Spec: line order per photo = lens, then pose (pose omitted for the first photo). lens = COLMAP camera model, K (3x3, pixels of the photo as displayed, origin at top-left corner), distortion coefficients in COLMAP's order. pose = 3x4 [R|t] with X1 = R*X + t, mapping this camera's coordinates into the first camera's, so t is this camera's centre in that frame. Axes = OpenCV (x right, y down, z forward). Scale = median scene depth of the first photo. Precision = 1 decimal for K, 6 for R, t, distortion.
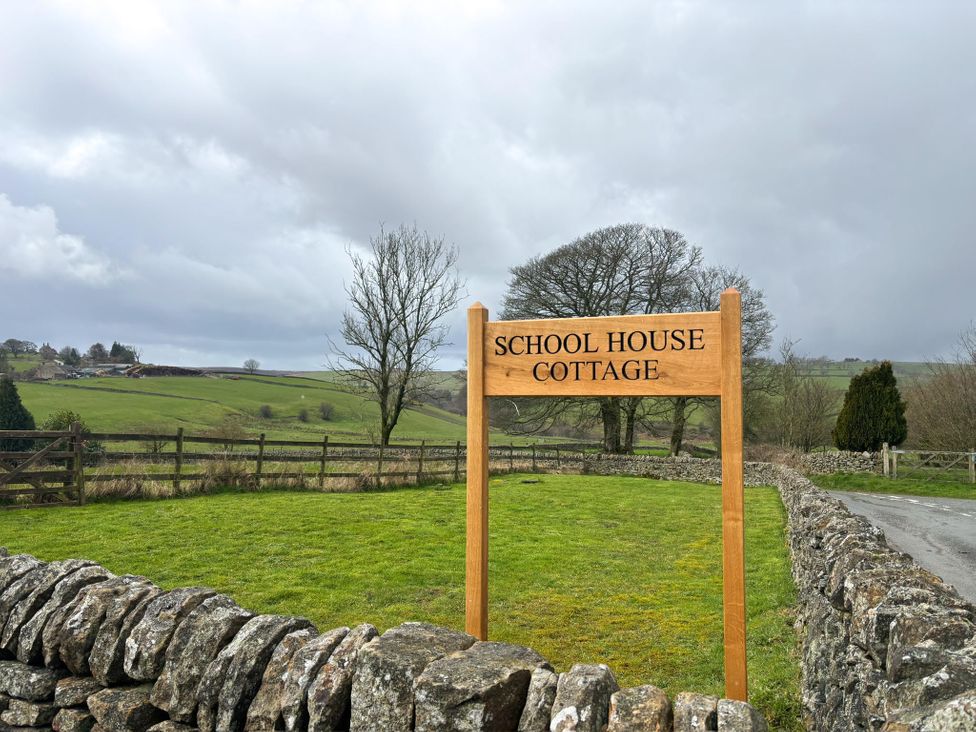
lens RADIAL K [[753.8, 0, 488.0], [0, 753.8, 366.0], [0, 0, 1]] dist [0.041294, -0.001521]
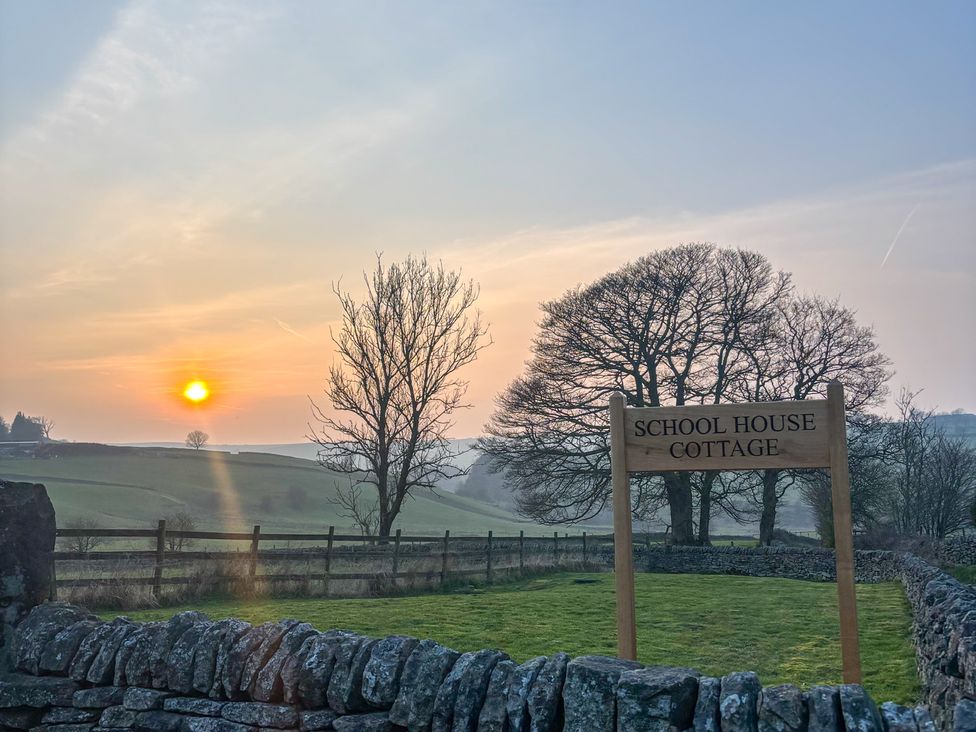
lens RADIAL K [[1075.6, 0, 488.0], [0, 1075.6, 366.0], [0, 0, 1]] dist [0.083412, -0.046866]
pose [[0.999758, -0.021751, 0.003345, -0.049840], [0.021909, 0.998047, -0.058503, -0.006927], [-0.002066, 0.058562, 0.998282, -0.152106]]
